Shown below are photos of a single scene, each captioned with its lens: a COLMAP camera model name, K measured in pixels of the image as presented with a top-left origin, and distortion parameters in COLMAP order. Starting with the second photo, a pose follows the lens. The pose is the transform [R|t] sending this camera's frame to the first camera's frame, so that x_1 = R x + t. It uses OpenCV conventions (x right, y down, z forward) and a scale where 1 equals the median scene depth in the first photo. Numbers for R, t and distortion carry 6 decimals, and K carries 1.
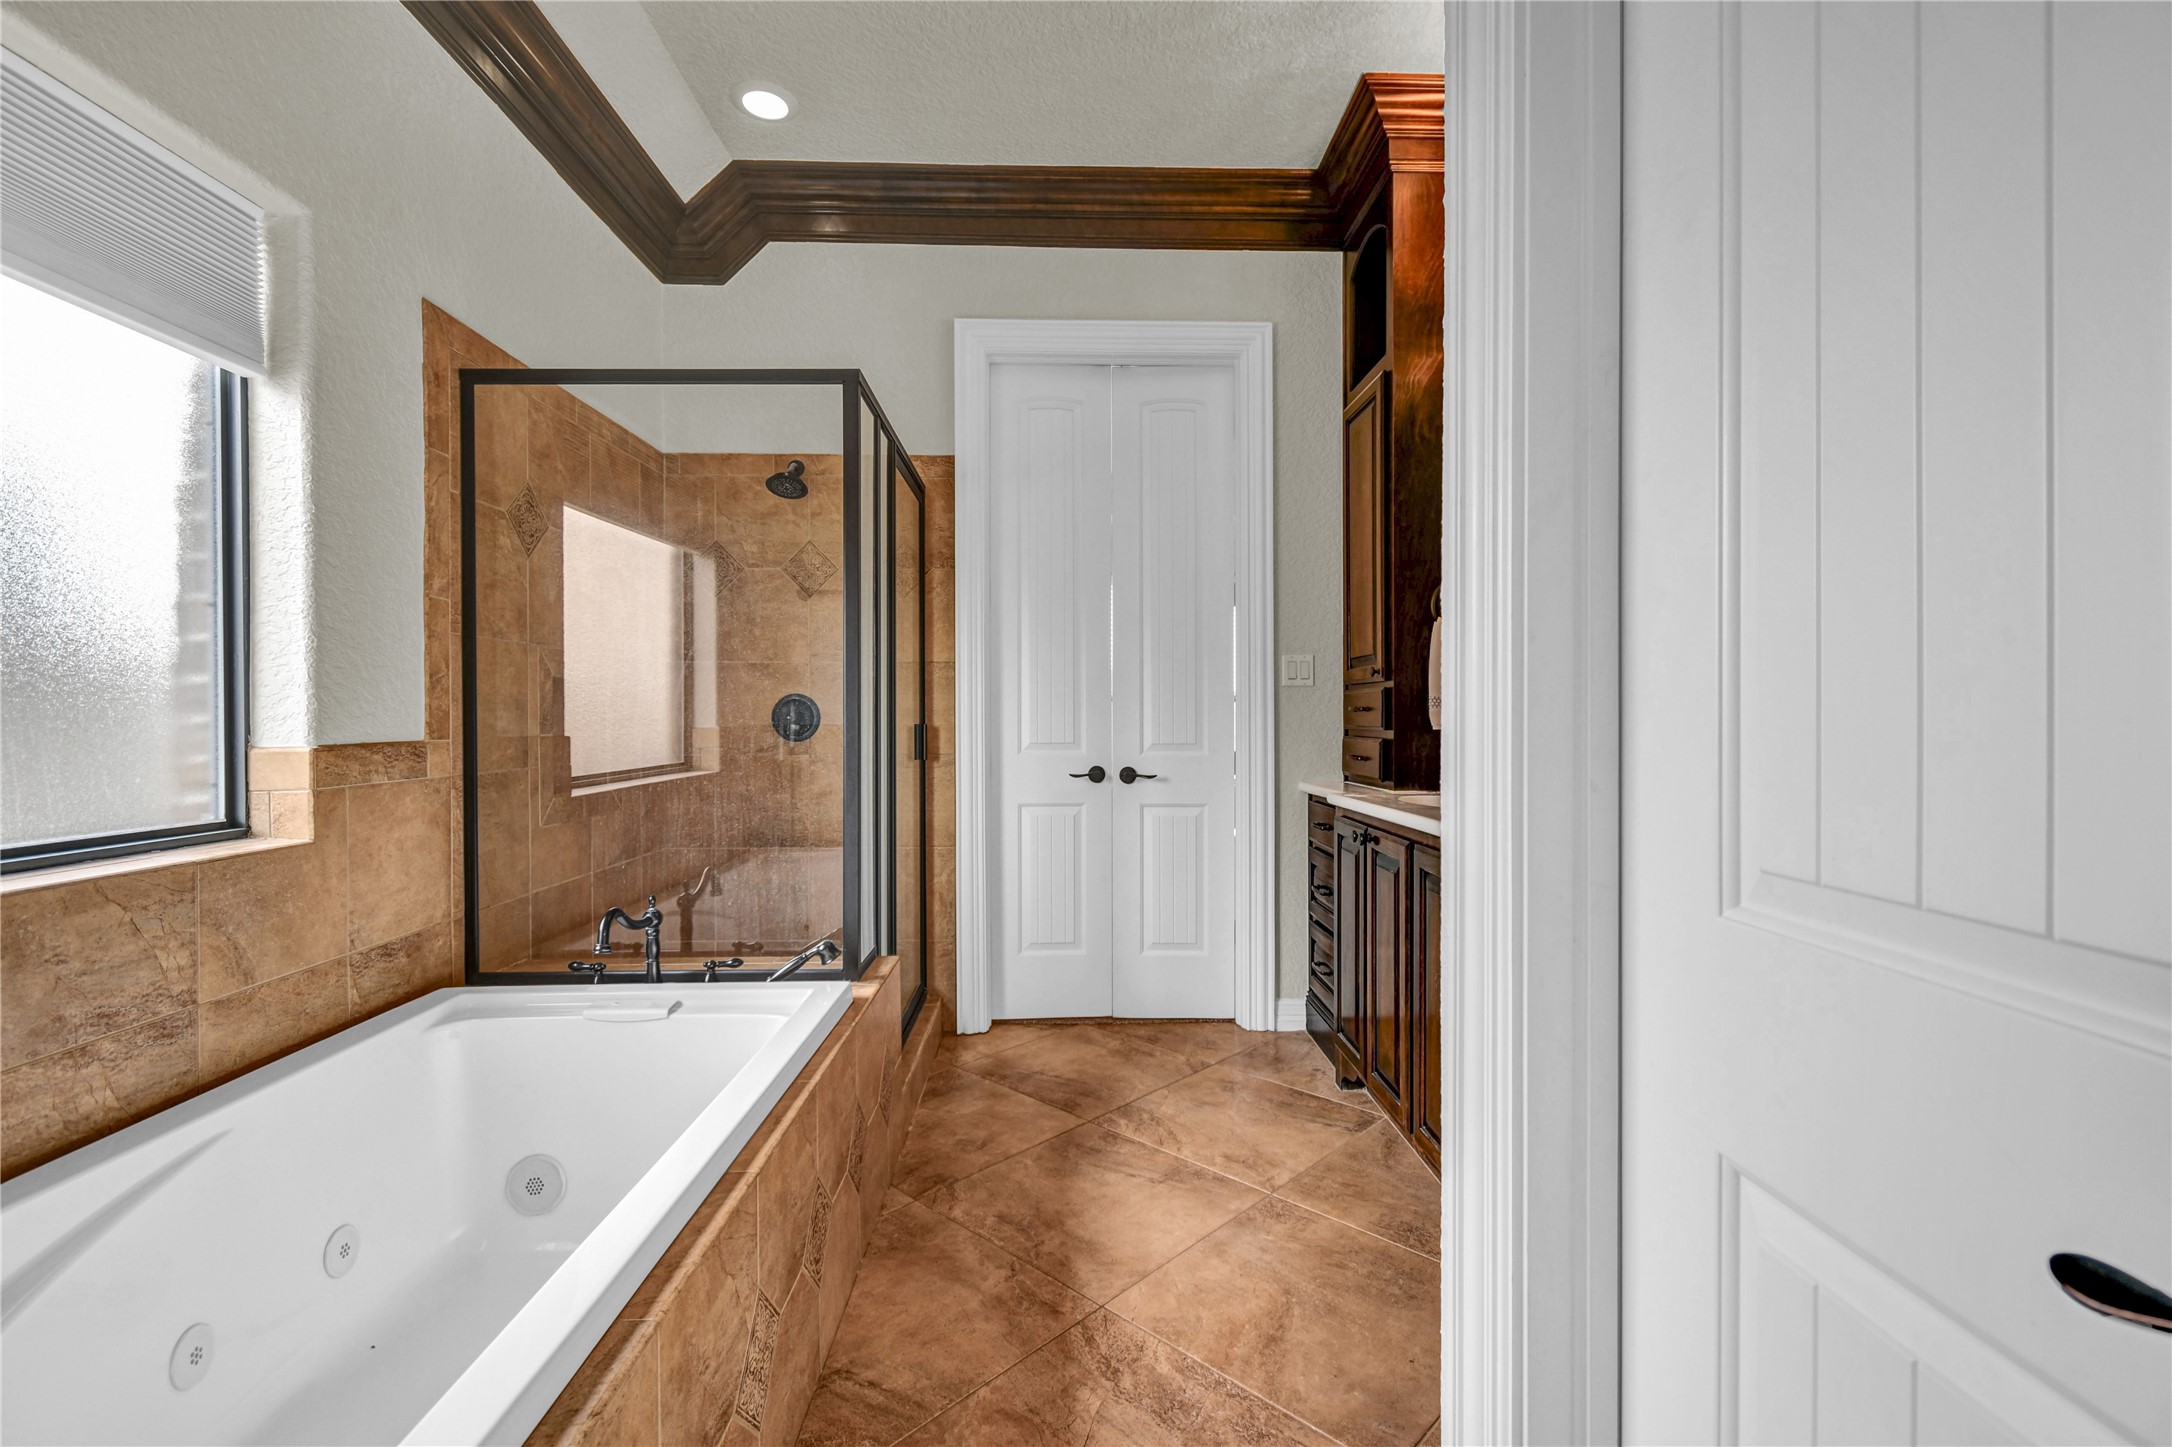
lens RADIAL K [[935.9, 0, 1090.0], [0, 935.9, 716.5], [0, 0, 1]] dist [0.003937, -0.000937]
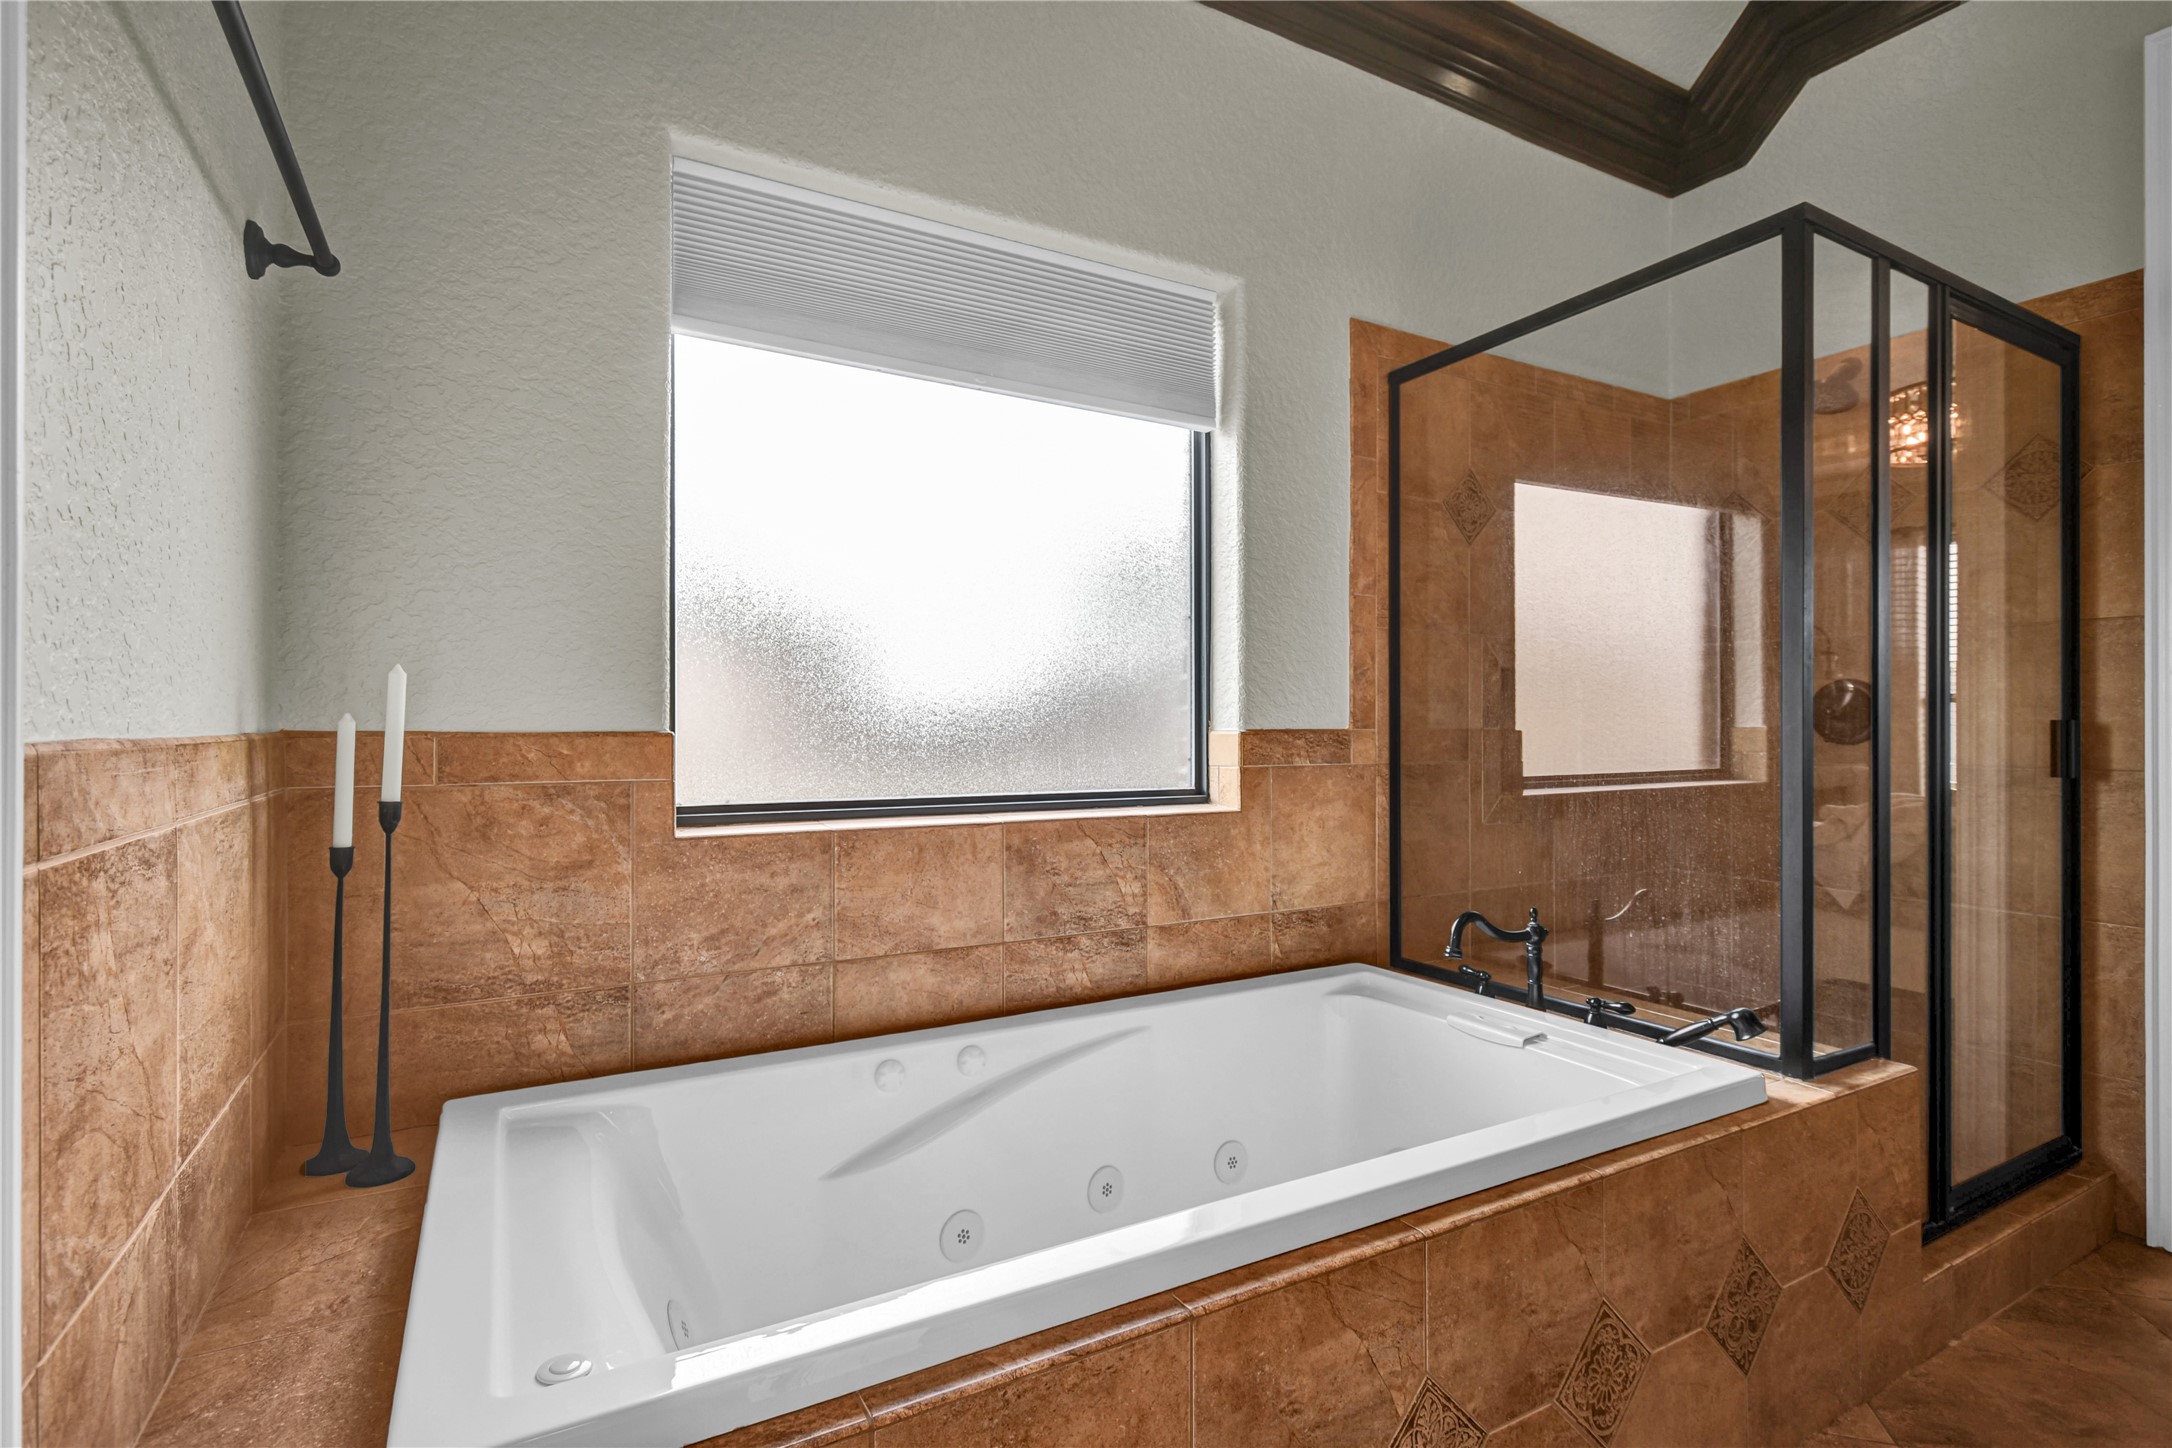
lens RADIAL K [[1041.1, 0, 1142.2], [0, 1041.1, 719.1], [0, 0, 1]] dist [0.004908, 0.000550]
pose [[0.488237, -0.003552, -0.872704, 0.214082], [-0.002397, 0.999982, -0.005411, 0.021021], [0.872708, 0.004734, 0.488220, 0.208432]]
